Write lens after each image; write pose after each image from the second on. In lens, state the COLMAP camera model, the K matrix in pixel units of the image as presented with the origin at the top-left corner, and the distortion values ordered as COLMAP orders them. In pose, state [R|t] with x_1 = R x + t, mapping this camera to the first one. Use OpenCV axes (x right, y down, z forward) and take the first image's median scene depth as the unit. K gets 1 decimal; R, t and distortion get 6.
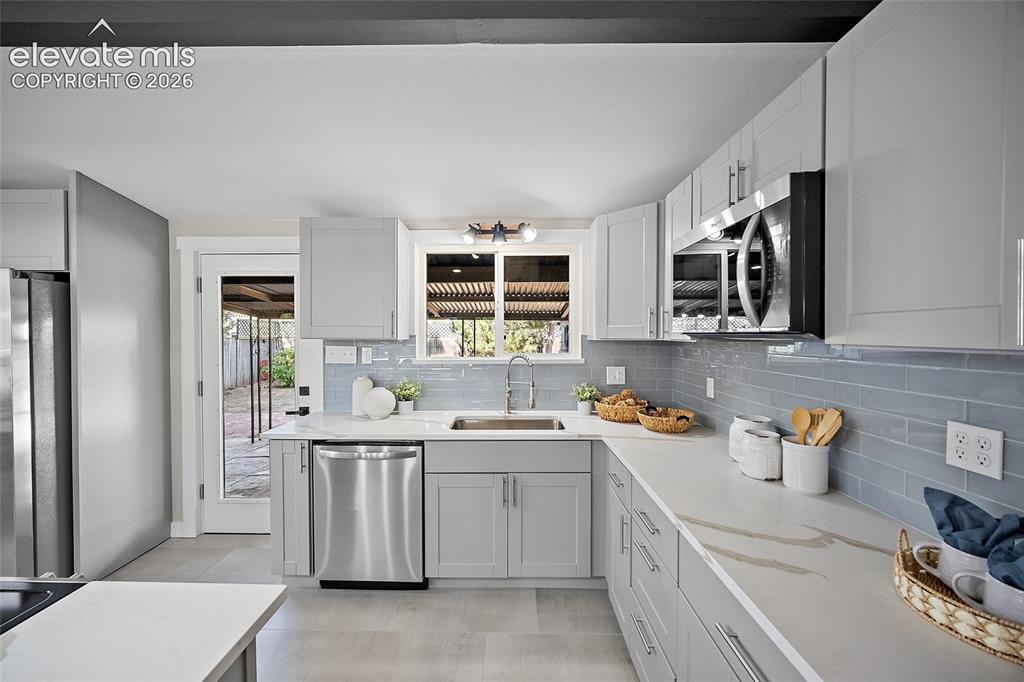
lens RADIAL K [[400.6, 0, 507.0], [0, 400.6, 340.5], [0, 0, 1]] dist [-0.002257, -0.000178]
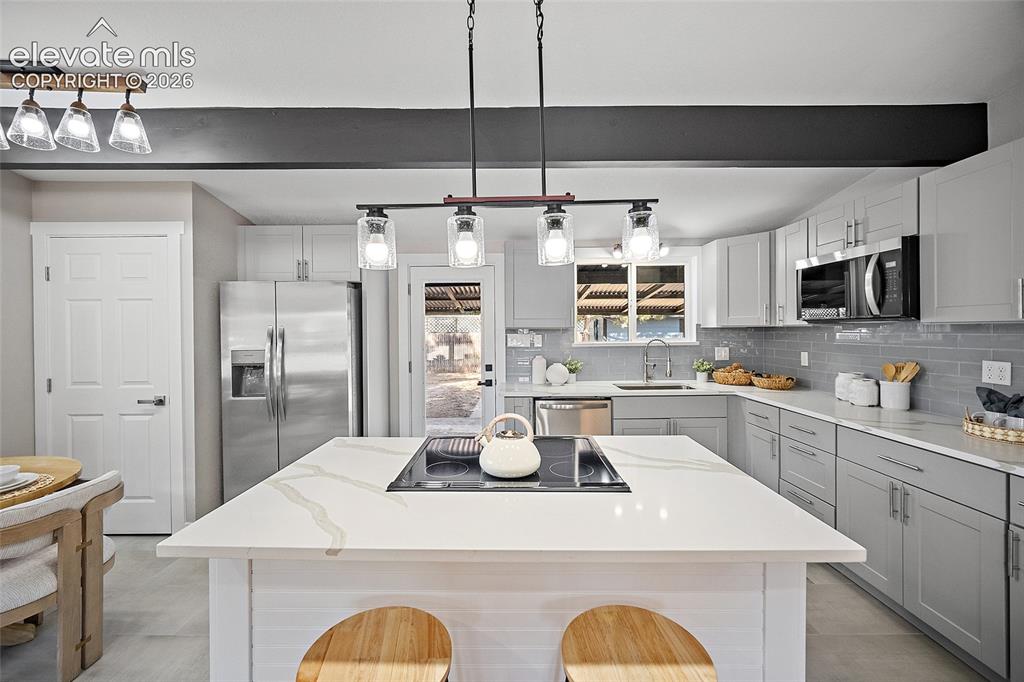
lens RADIAL K [[403.4, 0, 508.1], [0, 403.4, 332.6], [0, 0, 1]] dist [-0.000557, 0.000101]
pose [[0.999881, -0.008561, 0.012810, -0.601300], [0.008675, 0.999923, -0.008877, 0.027865], [-0.012733, 0.008987, 0.999879, -0.458189]]
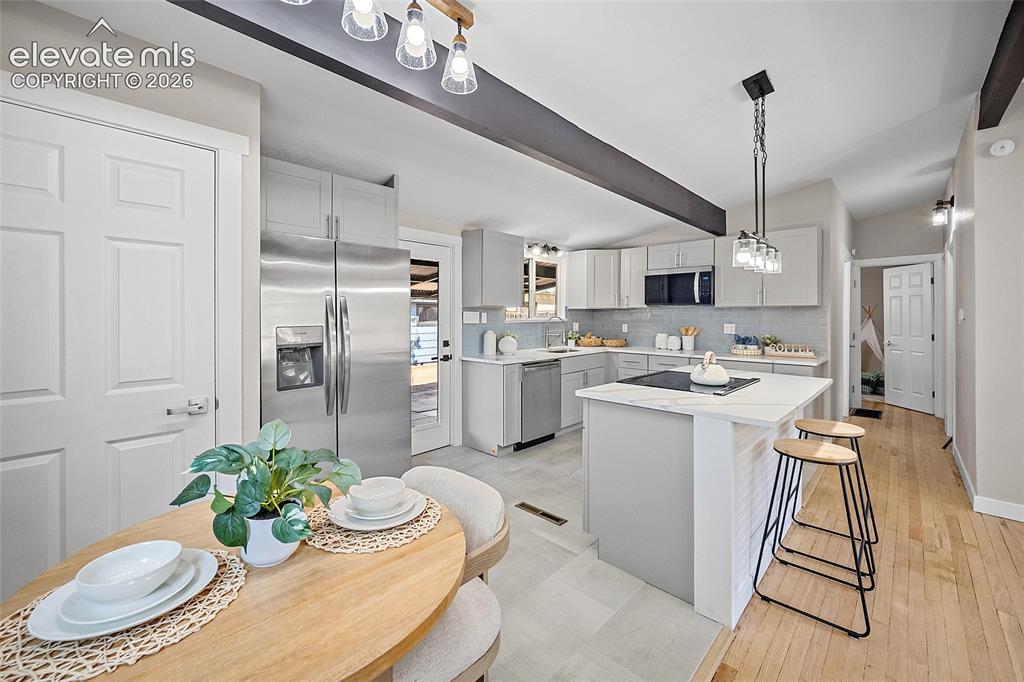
lens RADIAL K [[413.1, 0, 504.9], [0, 413.1, 314.5], [0, 0, 1]] dist [0.002109, -0.000158]
pose [[0.687329, -0.001126, 0.726345, -1.857712], [0.011208, 0.999896, -0.009055, 0.052013], [-0.726260, 0.014365, 0.687270, -0.189828]]
